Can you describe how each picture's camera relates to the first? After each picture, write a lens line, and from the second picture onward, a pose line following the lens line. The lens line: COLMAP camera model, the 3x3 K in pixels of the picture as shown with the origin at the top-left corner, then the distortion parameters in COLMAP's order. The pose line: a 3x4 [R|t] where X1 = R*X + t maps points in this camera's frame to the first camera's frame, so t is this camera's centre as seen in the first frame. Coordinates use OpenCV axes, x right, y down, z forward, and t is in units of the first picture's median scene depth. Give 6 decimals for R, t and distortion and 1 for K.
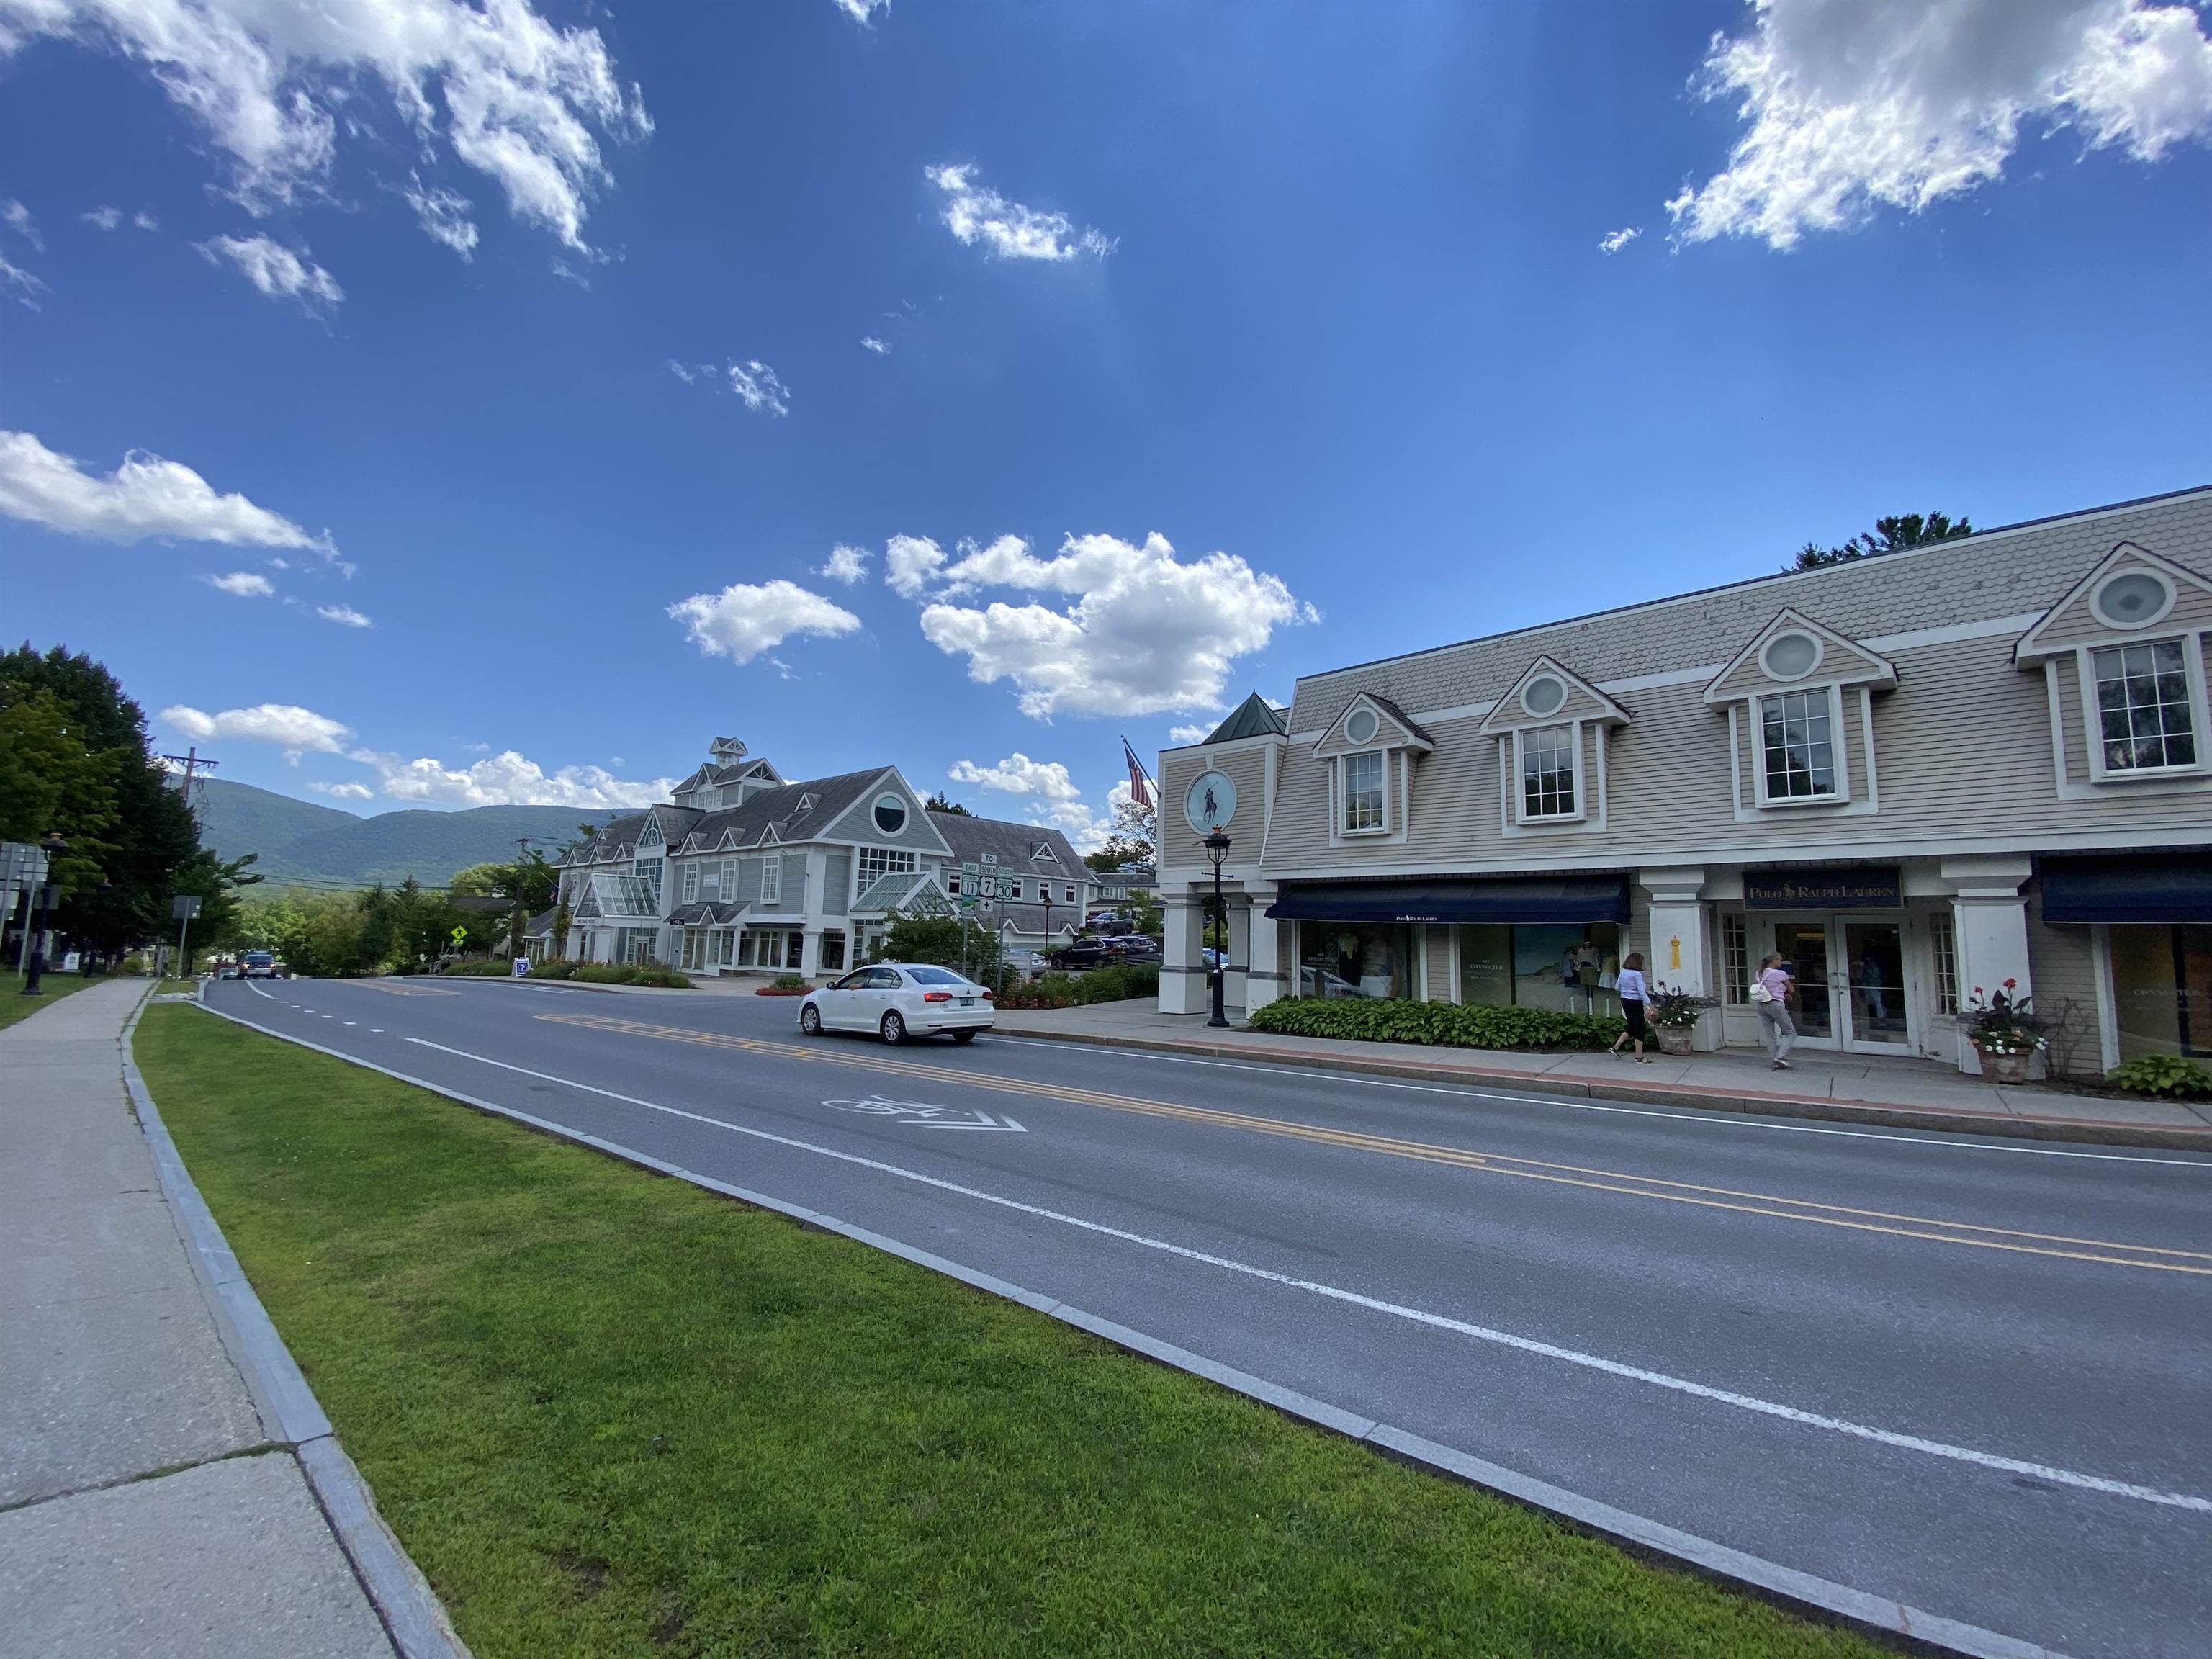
lens RADIAL K [[899.3, 0, 1106.0], [0, 899.3, 829.5], [0, 0, 1]] dist [-0.000347, -0.000031]
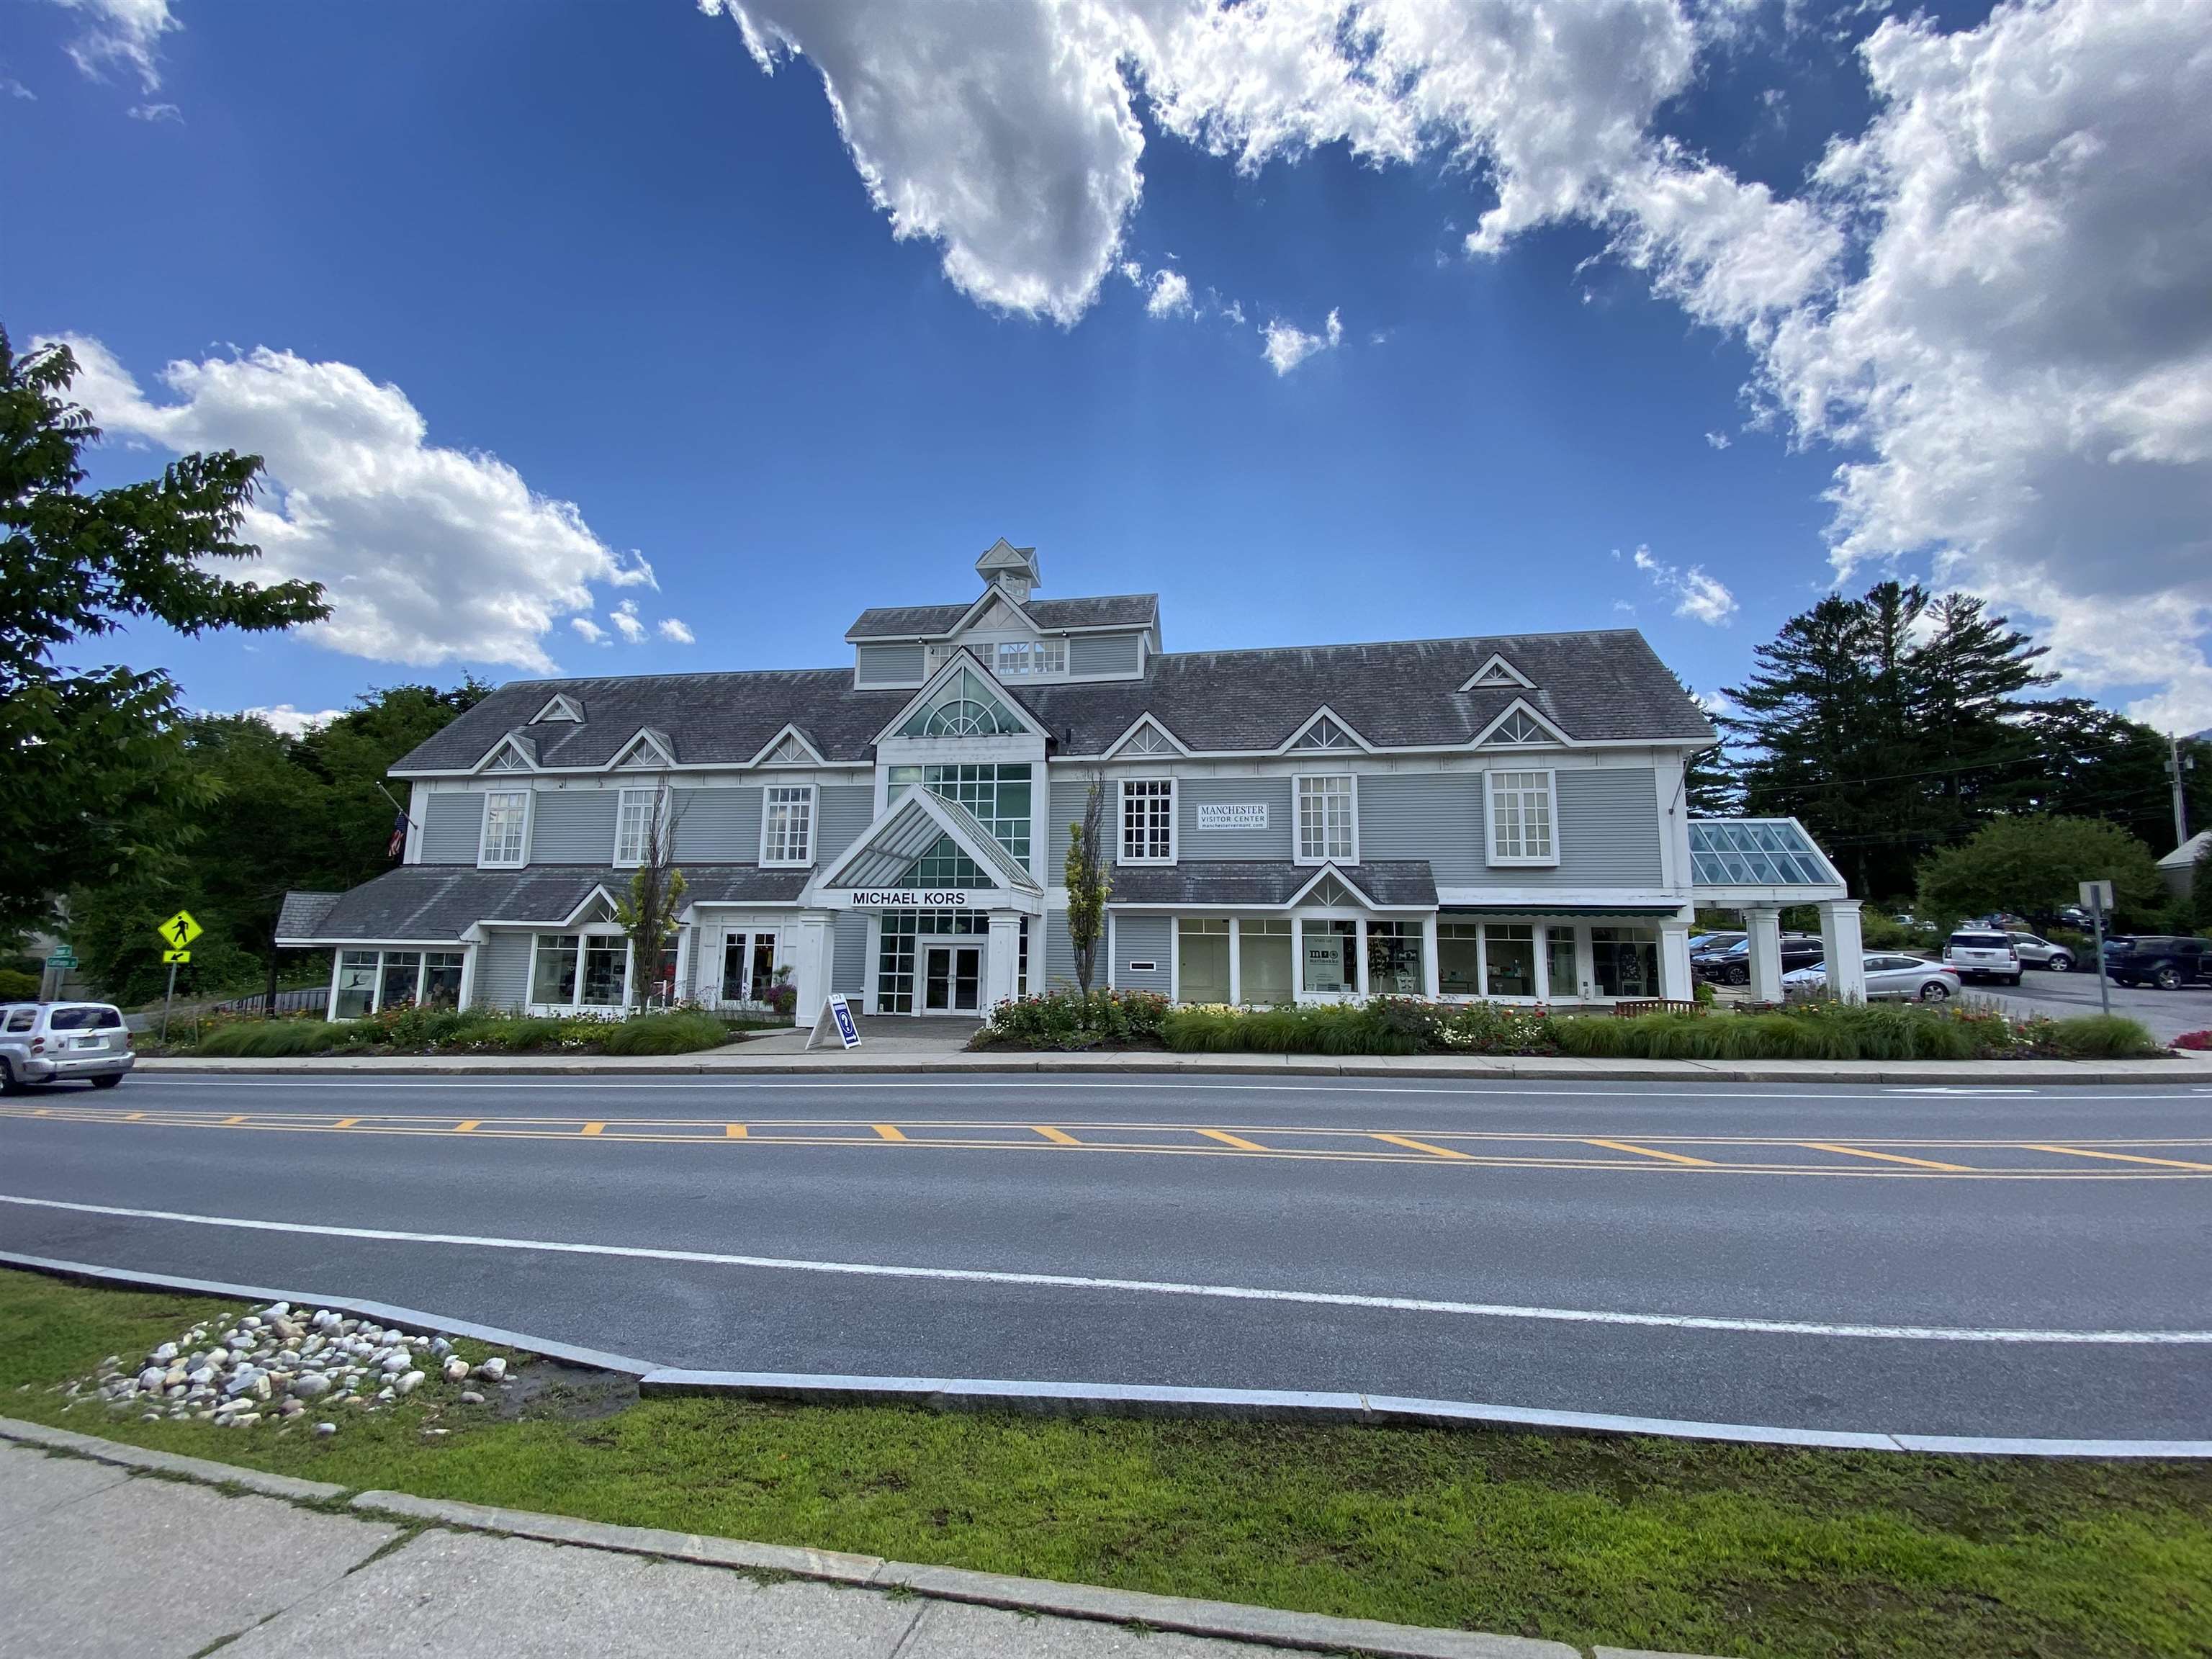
lens RADIAL K [[868.8, 0, 1106.0], [0, 868.8, 829.5], [0, 0, 1]] dist [0.000159, -0.000004]
pose [[0.857108, 0.042025, 0.513420, -0.712789], [-0.054651, 0.998460, 0.009509, 0.061739], [-0.512230, -0.036209, 0.858085, 0.624535]]
